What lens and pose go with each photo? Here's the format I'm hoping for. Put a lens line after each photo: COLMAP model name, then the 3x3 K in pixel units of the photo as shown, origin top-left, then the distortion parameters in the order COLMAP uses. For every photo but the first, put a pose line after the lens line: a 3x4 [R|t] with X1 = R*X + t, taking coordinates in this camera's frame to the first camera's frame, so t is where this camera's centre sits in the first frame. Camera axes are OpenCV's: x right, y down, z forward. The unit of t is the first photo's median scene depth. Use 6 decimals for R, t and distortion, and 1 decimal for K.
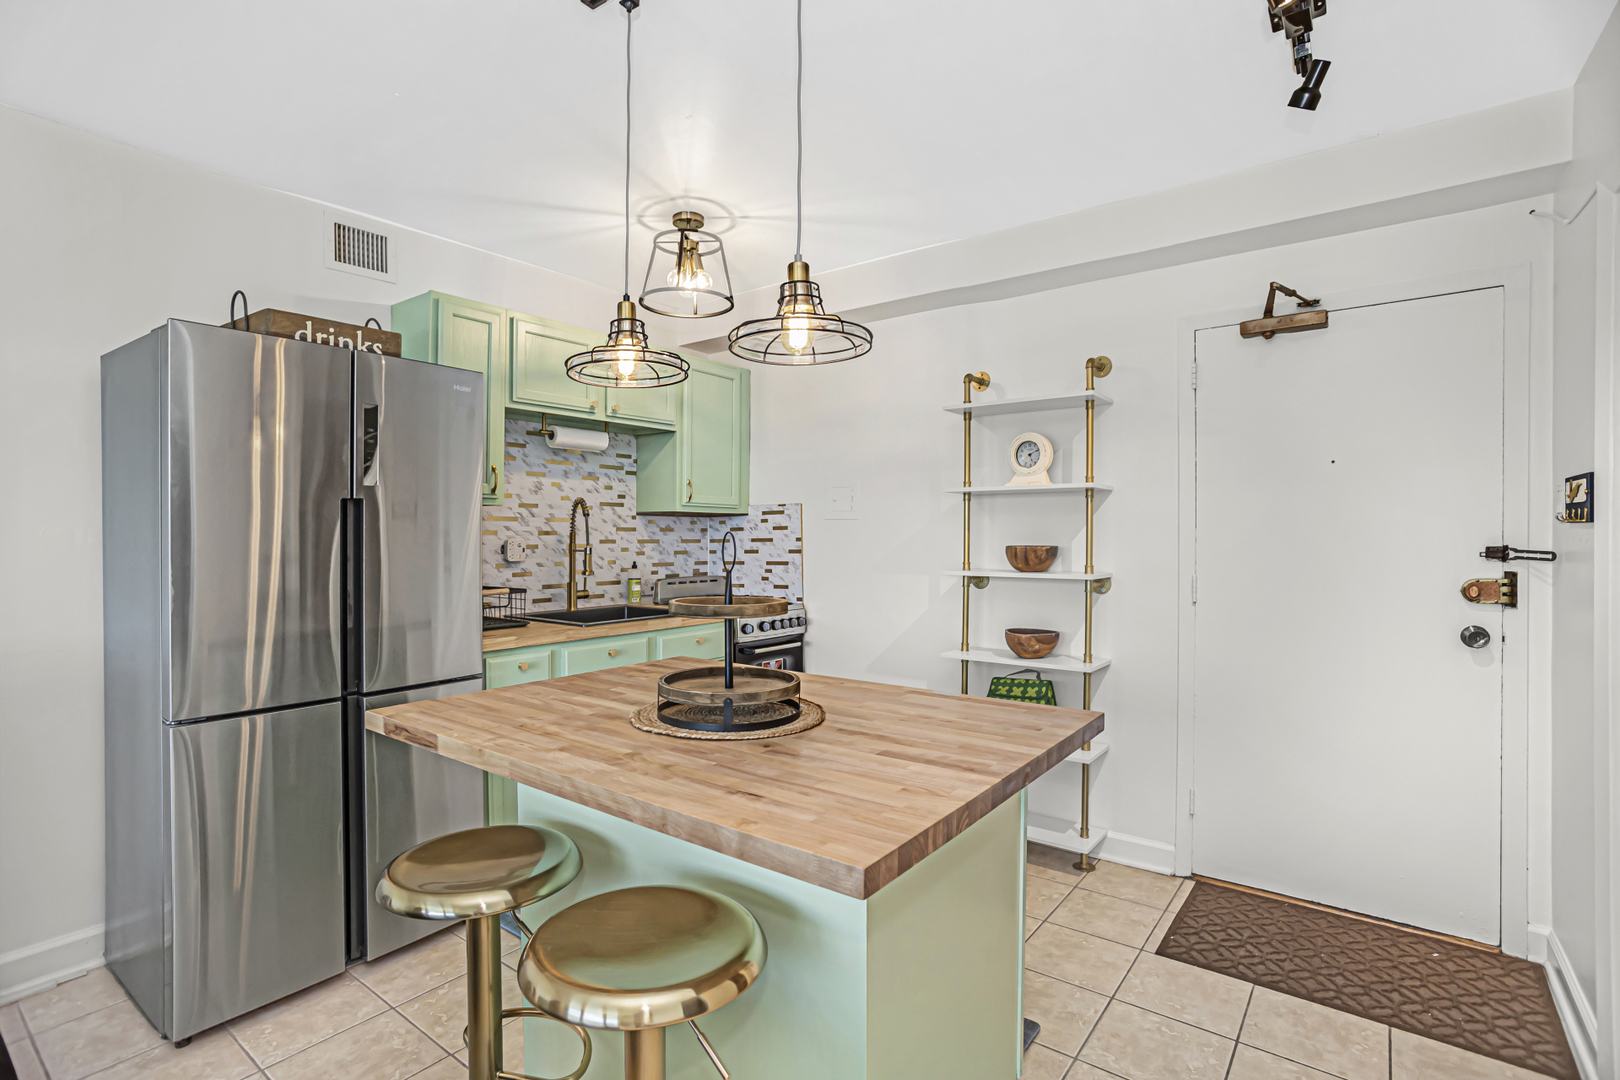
lens RADIAL K [[788.1, 0, 817.4], [0, 788.1, 532.1], [0, 0, 1]] dist [-0.054629, 0.030009]
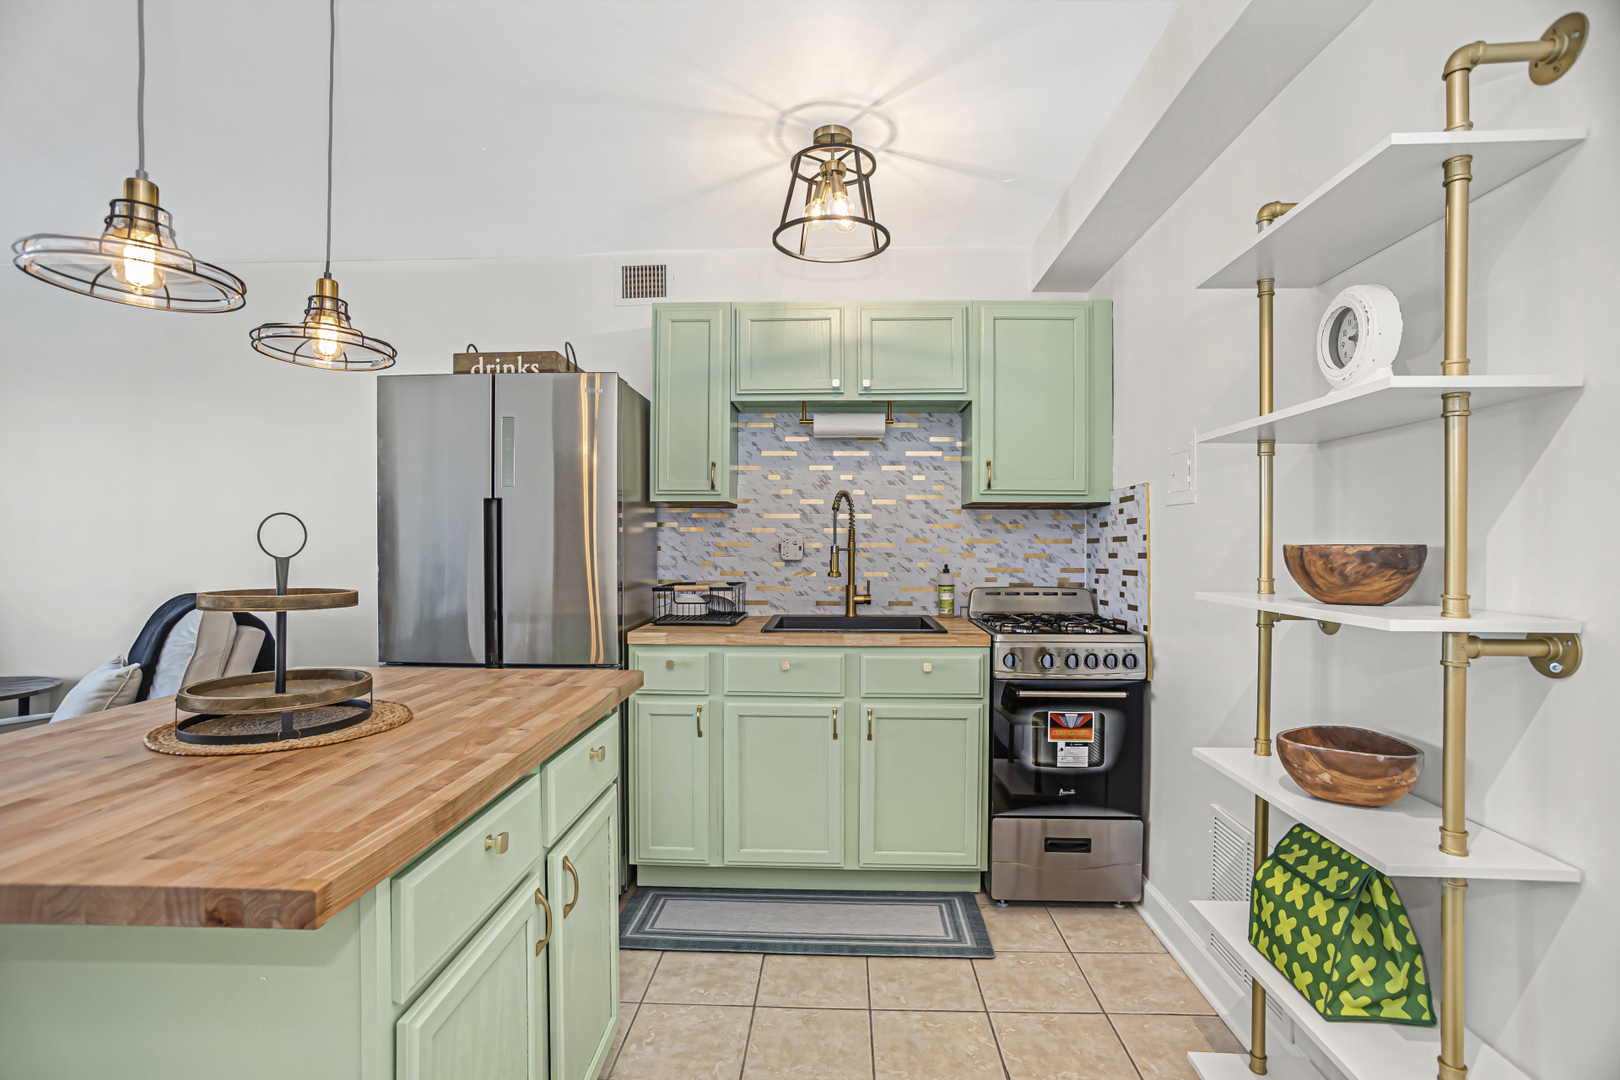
lens RADIAL K [[788.1, 0, 784.0], [0, 788.1, 536.0], [0, 0, 1]] dist [-0.054629, 0.030009]
pose [[0.556362, -0.005016, -0.830925, 0.426418], [0.000524, 0.999984, -0.005686, 0.013980], [0.830940, 0.002728, 0.556356, 0.465833]]
